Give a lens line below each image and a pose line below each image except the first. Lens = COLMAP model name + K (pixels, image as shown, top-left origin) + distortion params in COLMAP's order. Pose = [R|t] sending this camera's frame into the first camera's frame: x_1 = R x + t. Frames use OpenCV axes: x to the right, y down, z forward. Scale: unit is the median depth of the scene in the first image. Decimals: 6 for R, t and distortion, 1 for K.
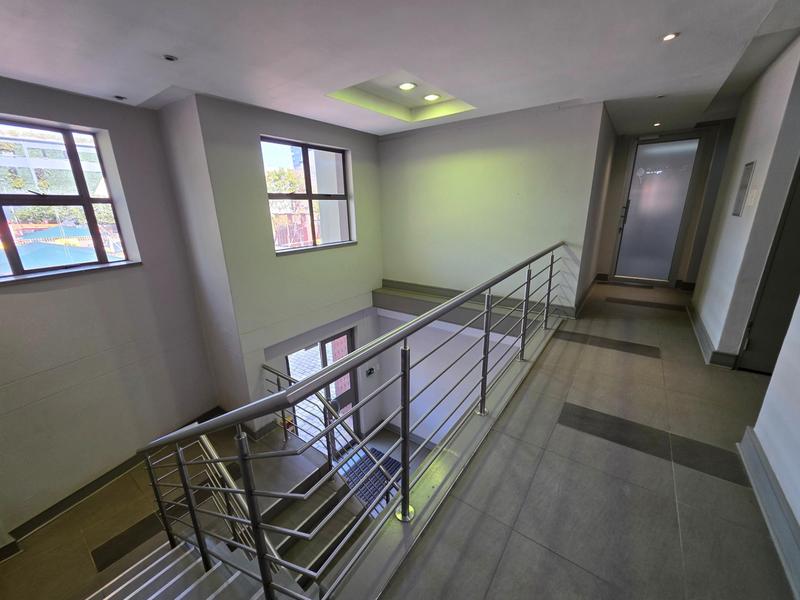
lens RADIAL K [[319.7, 0, 404.8], [0, 319.7, 299.9], [0, 0, 1]] dist [0.004508, -0.000165]
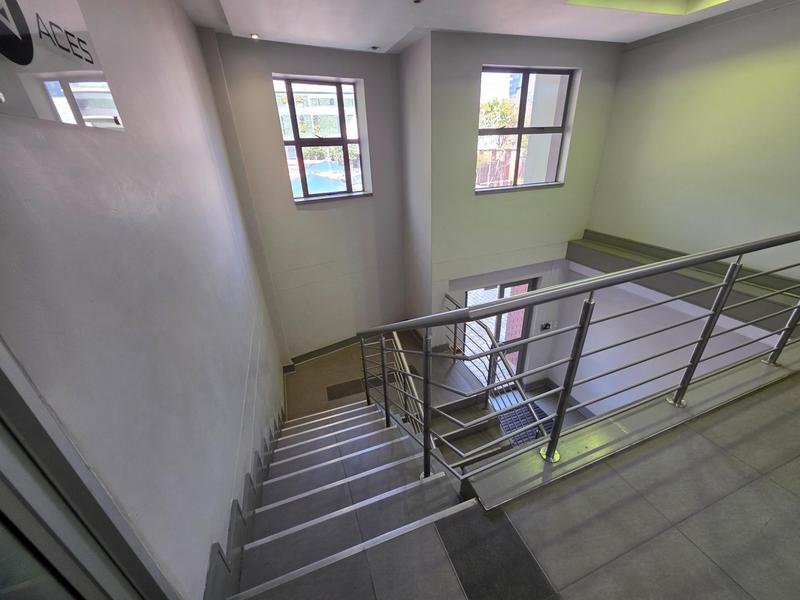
lens RADIAL K [[319.7, 0, 402.2], [0, 319.7, 297.4], [0, 0, 1]] dist [0.004508, -0.000165]
pose [[0.829800, 0.225194, -0.510608, 0.008915], [-0.136367, 0.969053, 0.205769, 0.006814], [0.541144, -0.101118, 0.834828, -0.041175]]
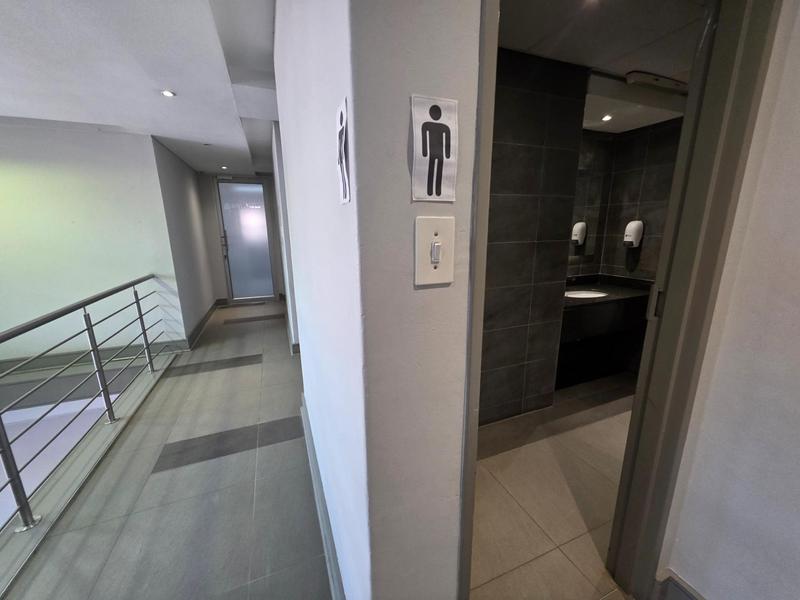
lens RADIAL K [[319.7, 0, 402.1], [0, 319.7, 294.5], [0, 0, 1]] dist [0.004508, -0.000165]
pose [[0.534931, -0.155131, 0.830532, 0.117098], [0.237622, 0.970945, 0.028310, 0.024316], [-0.810793, 0.182209, 0.556251, -0.103299]]
